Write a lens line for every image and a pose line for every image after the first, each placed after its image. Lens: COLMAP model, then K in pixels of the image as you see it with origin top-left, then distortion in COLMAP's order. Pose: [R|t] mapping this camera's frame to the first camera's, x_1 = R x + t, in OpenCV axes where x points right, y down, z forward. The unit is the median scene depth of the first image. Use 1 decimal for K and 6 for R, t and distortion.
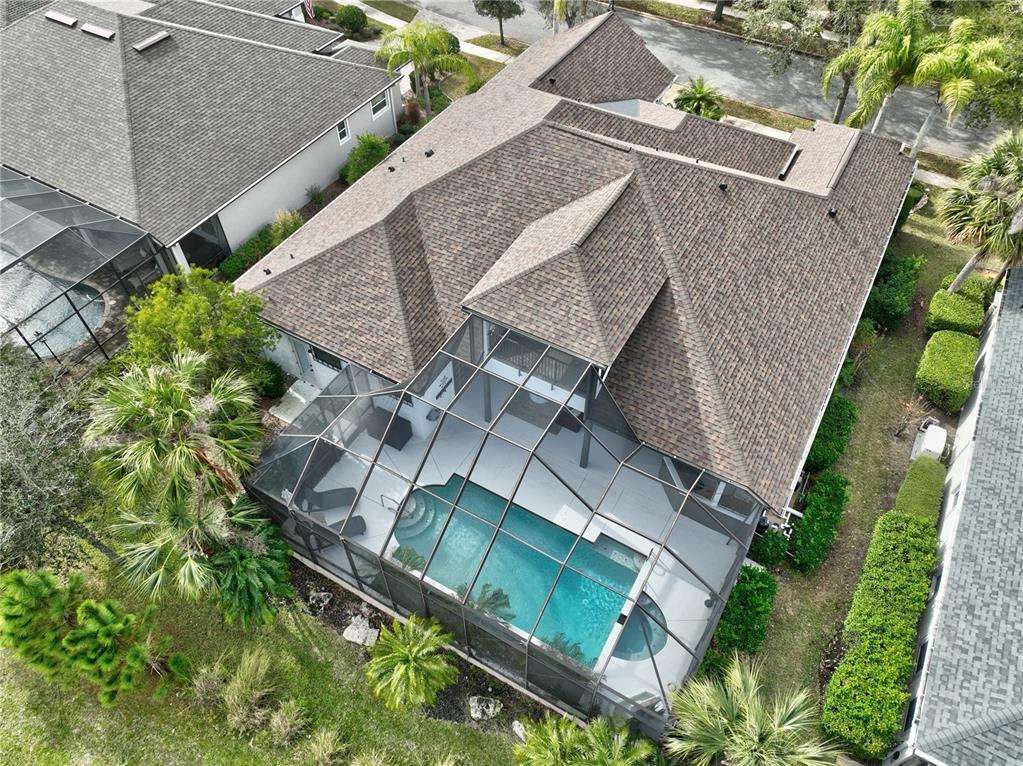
lens RADIAL K [[720.3, 0, 509.1], [0, 720.3, 384.7], [0, 0, 1]] dist [-0.005143, 0.023948]
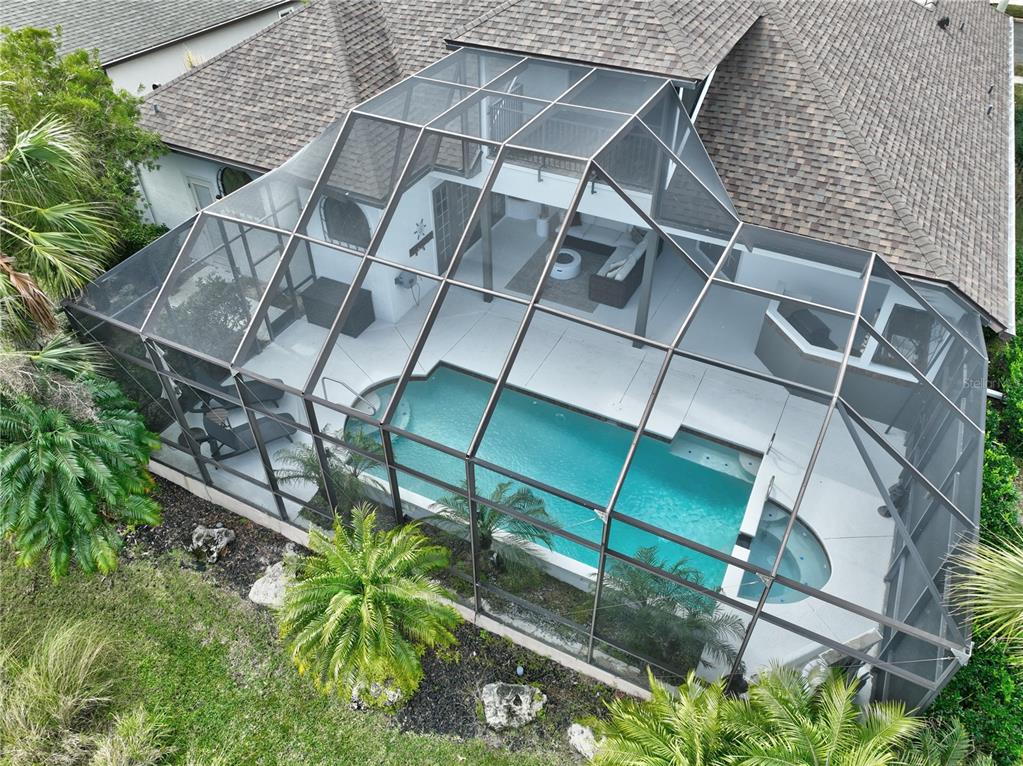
lens RADIAL K [[720.3, 0, 509.1], [0, 720.3, 384.7], [0, 0, 1]] dist [-0.005143, 0.023948]
pose [[0.998777, -0.033656, 0.036232, -0.044459], [0.038690, 0.988128, -0.148681, 0.279245], [-0.030798, 0.149901, 0.988221, 0.422177]]
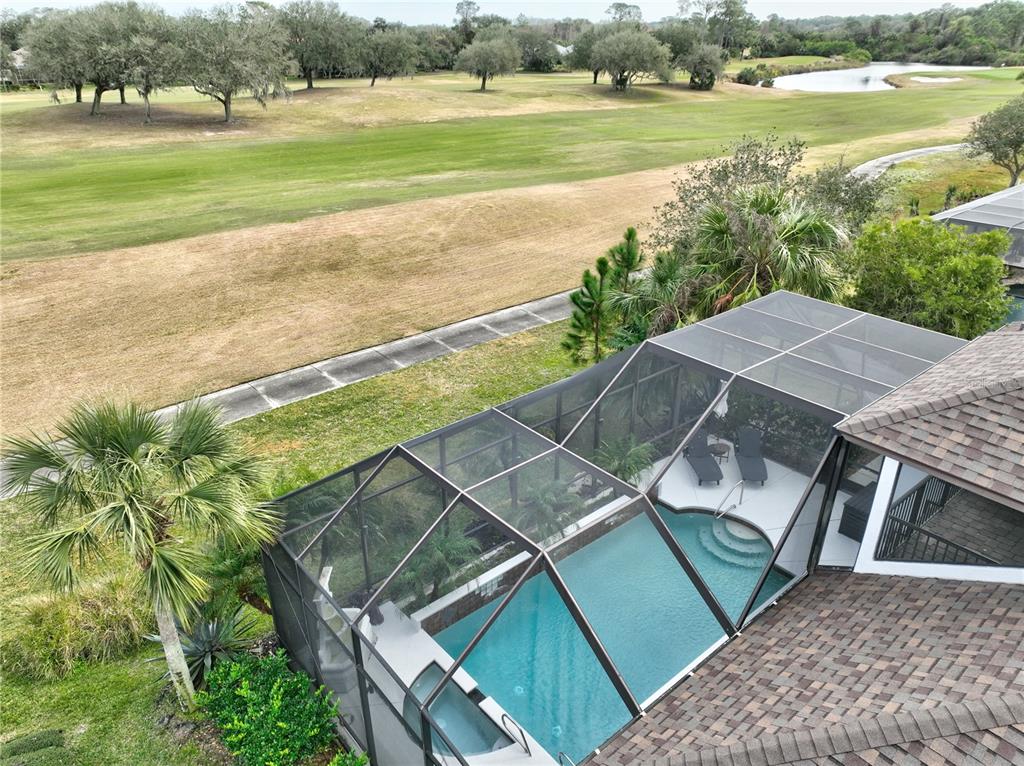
lens RADIAL K [[721.0, 0, 509.6], [0, 721.0, 384.7], [0, 0, 1]] dist [-0.005143, 0.023948]
pose [[-0.337367, 0.418133, -0.843414, 0.536120], [-0.721387, 0.460780, 0.516994, -0.114679], [0.604800, 0.782845, 0.146184, 0.726763]]
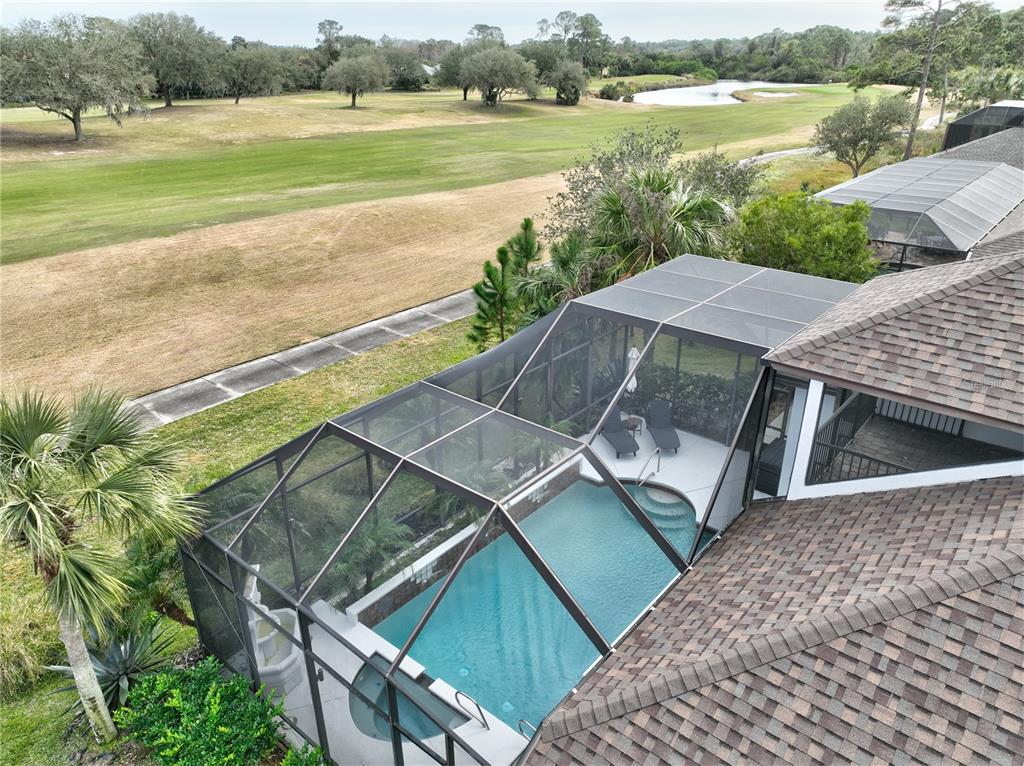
lens RADIAL K [[721.0, 0, 509.6], [0, 721.0, 384.7], [0, 0, 1]] dist [-0.005143, 0.023948]
pose [[-0.172507, 0.414834, -0.893395, 0.554730], [-0.754901, 0.526950, 0.390446, -0.068799], [0.632745, 0.741779, 0.222256, 0.738504]]
